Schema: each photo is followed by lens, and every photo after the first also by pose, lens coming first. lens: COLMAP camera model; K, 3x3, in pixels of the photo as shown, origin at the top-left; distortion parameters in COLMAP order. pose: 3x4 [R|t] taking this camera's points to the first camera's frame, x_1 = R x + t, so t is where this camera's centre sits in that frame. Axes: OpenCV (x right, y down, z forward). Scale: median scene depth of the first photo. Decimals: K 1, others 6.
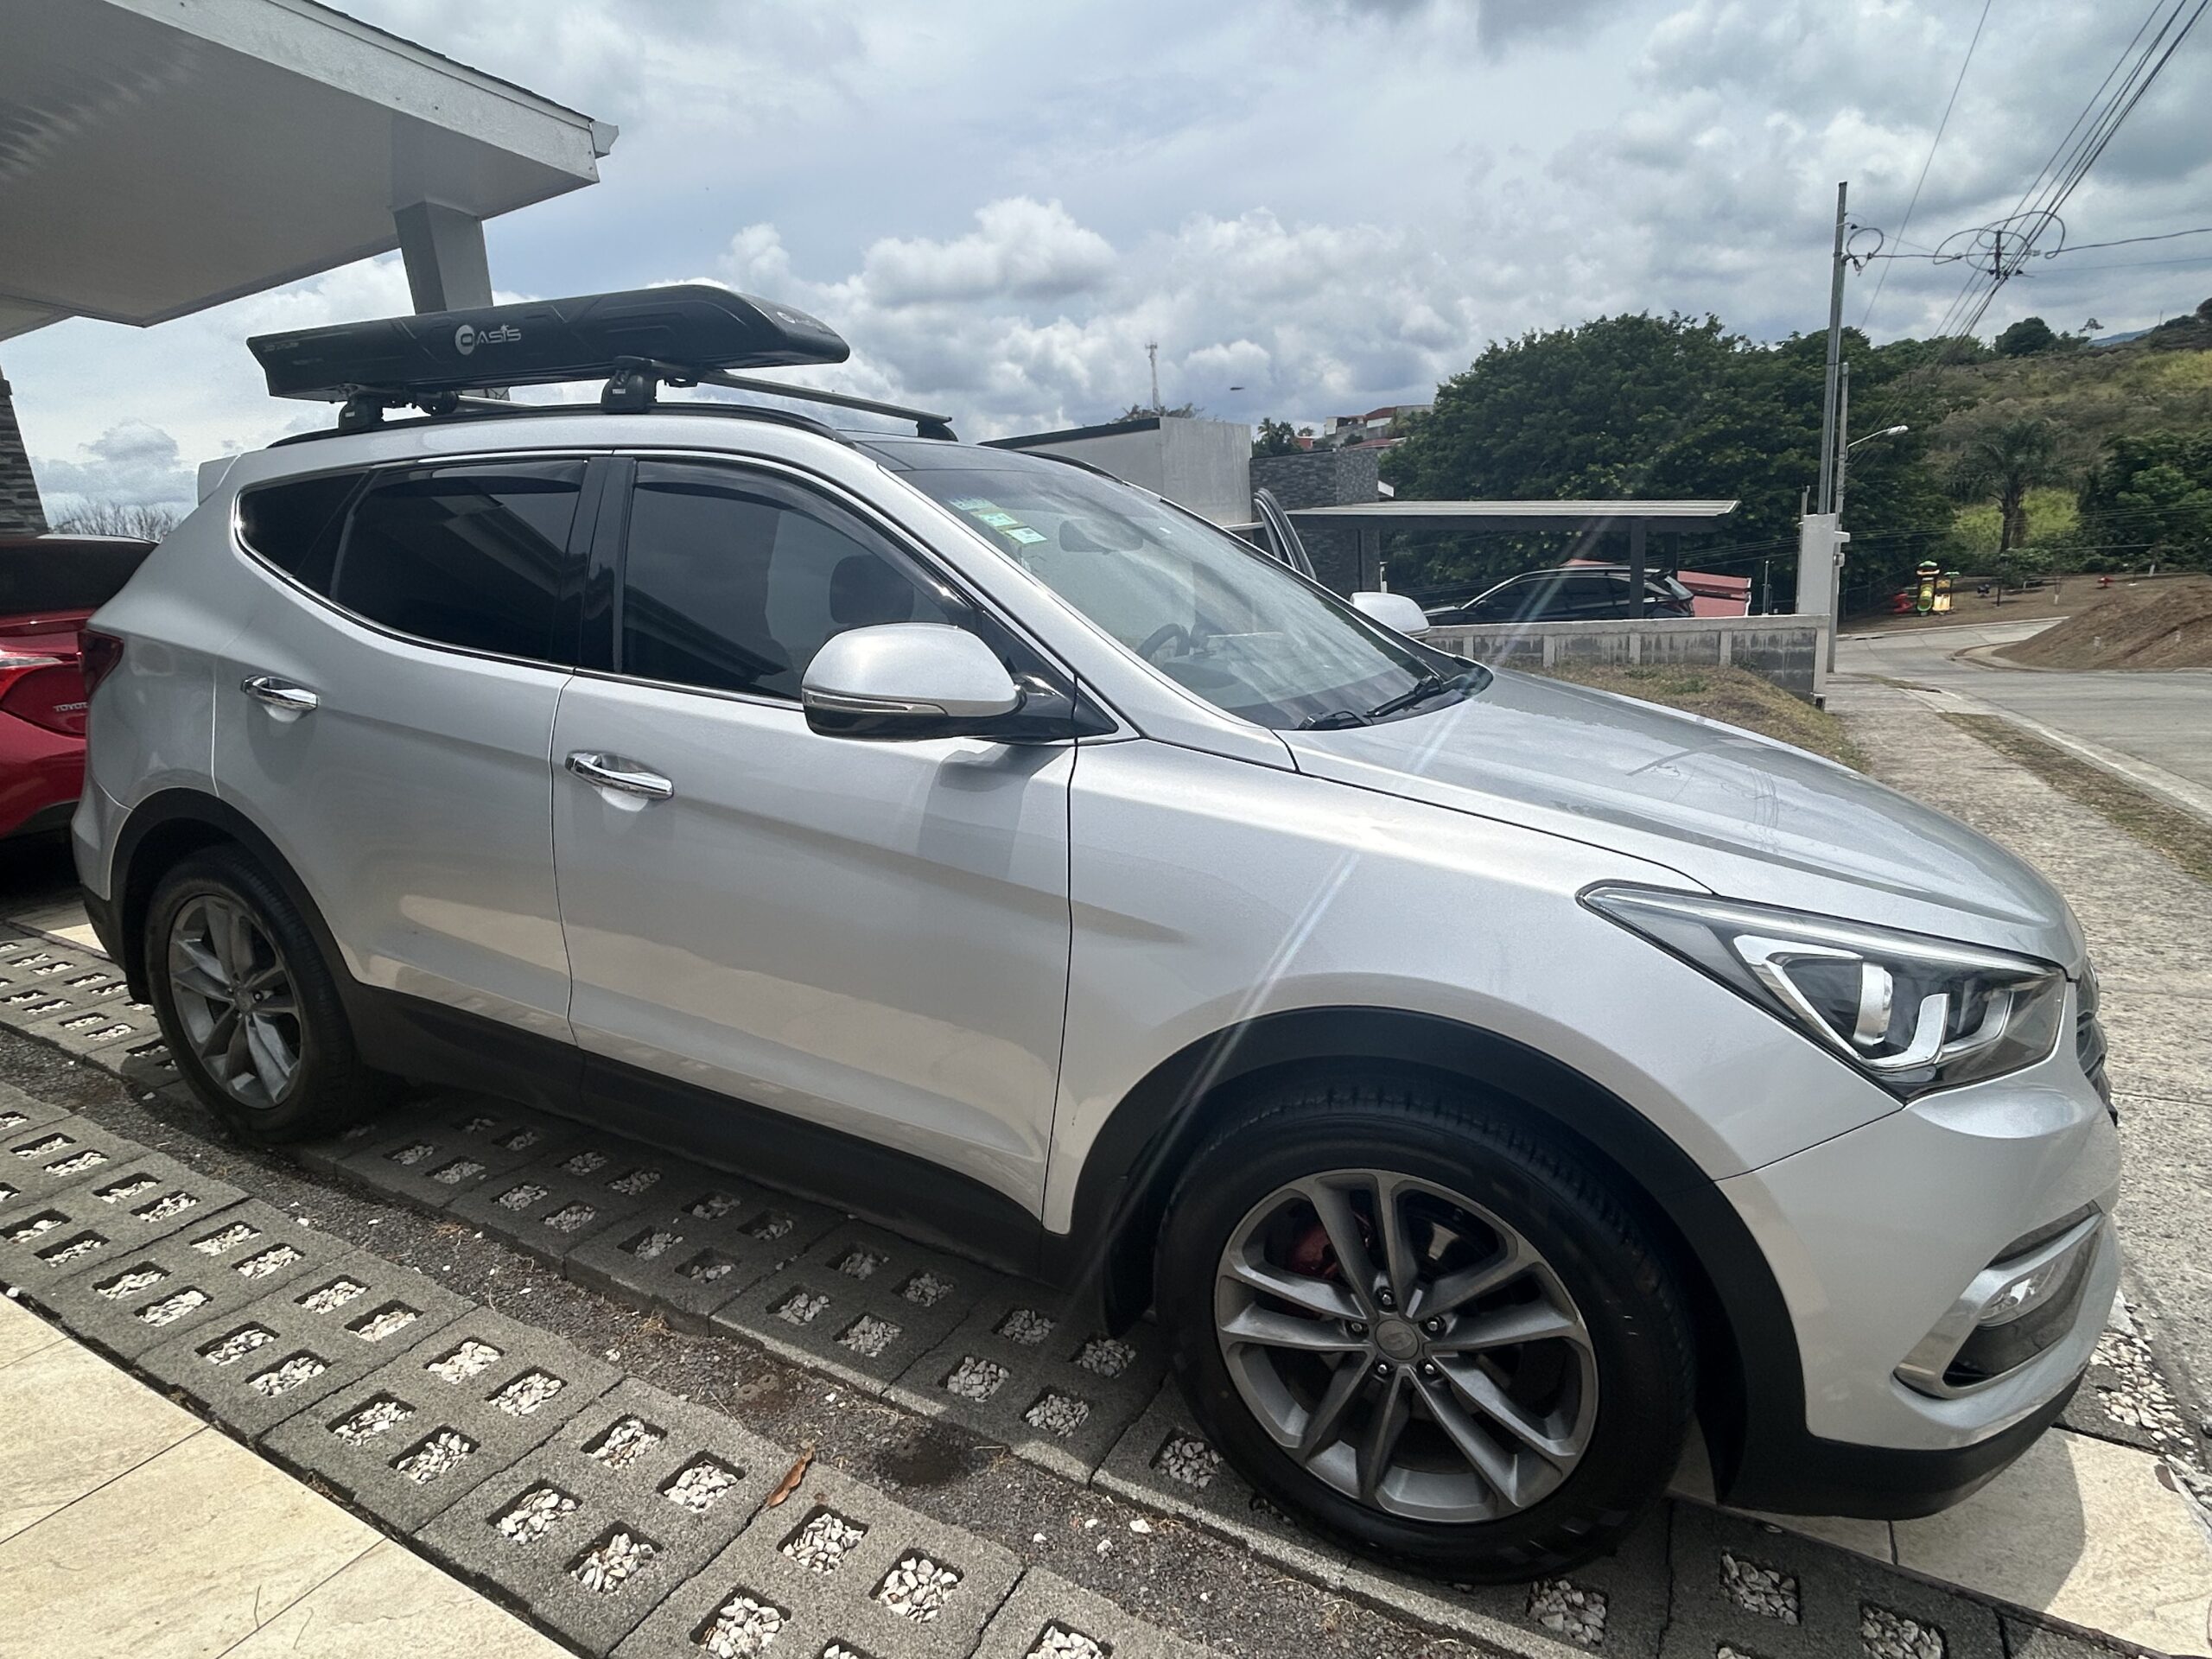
lens RADIAL K [[1199.8, 0, 1107.7], [0, 1199.8, 829.5], [0, 0, 1]] dist [-0.016423, 0.007353]
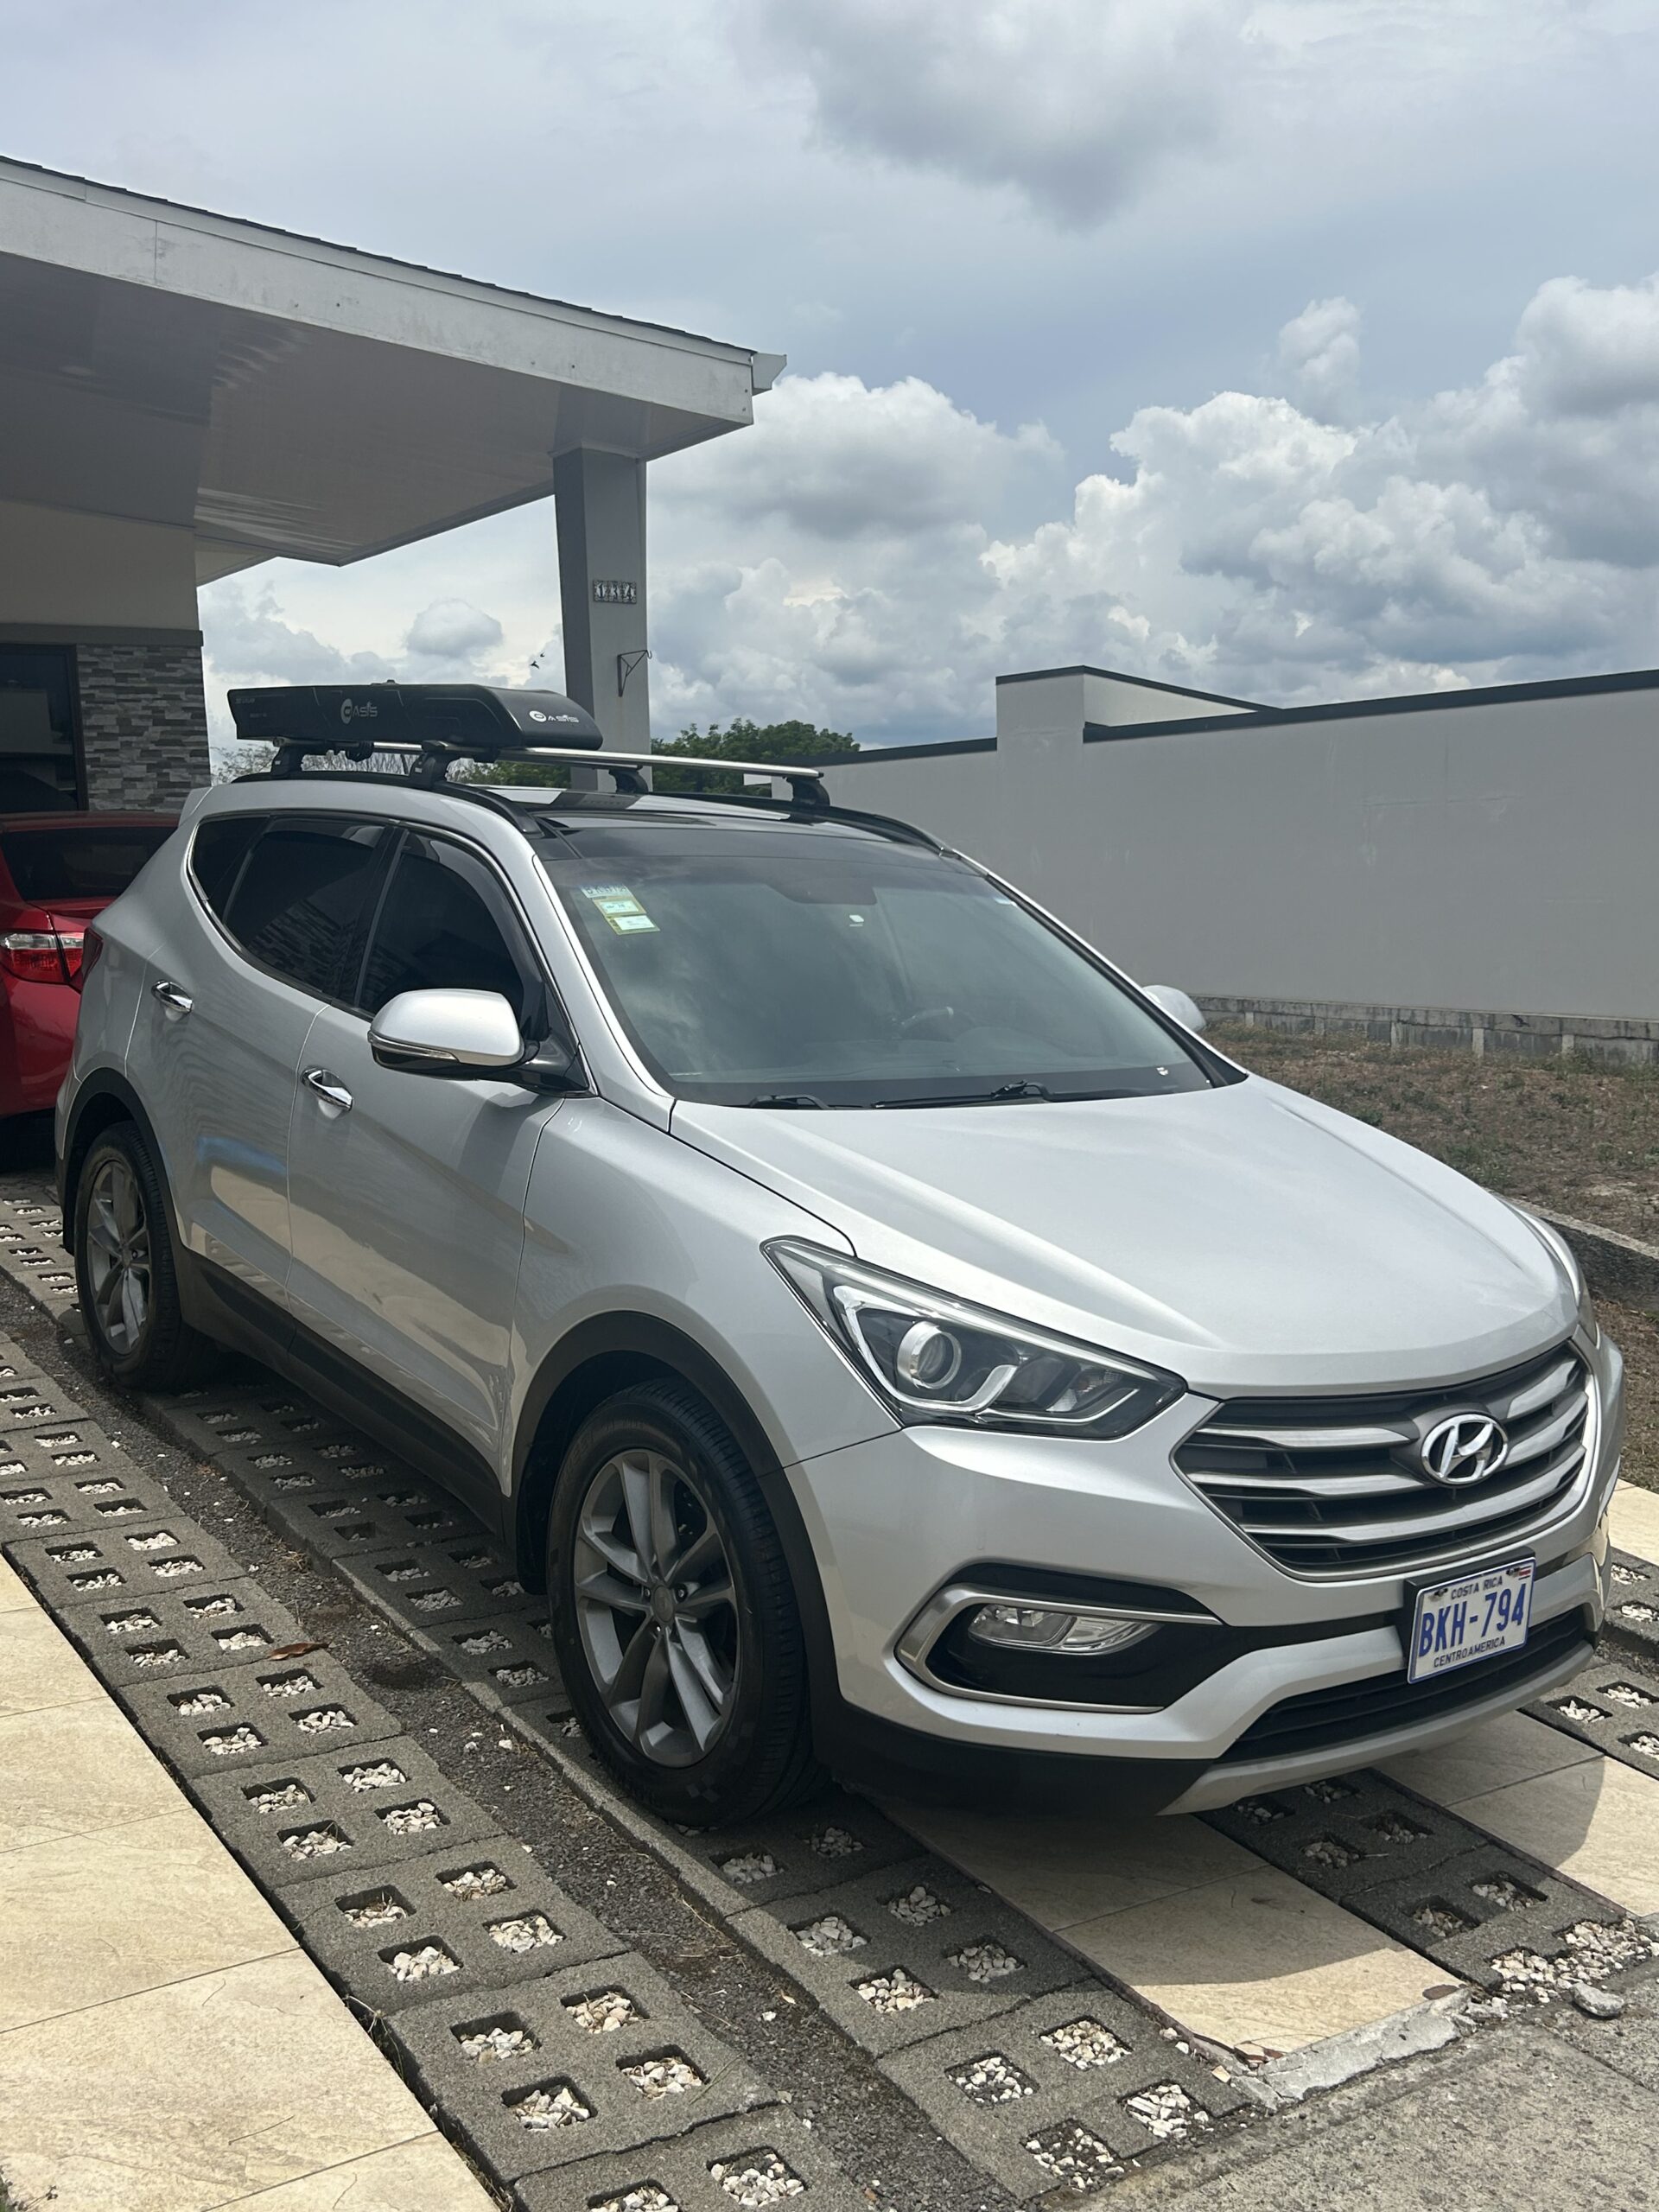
lens RADIAL K [[2049.5, 0, 831.4], [0, 2049.5, 1106.9], [0, 0, 1]] dist [0.001704, 0.000000]
pose [[0.891006, 0.107523, -0.441075, 0.870602], [-0.148071, 0.987248, -0.058447, 0.017873], [0.429166, 0.117387, 0.895565, -0.584497]]
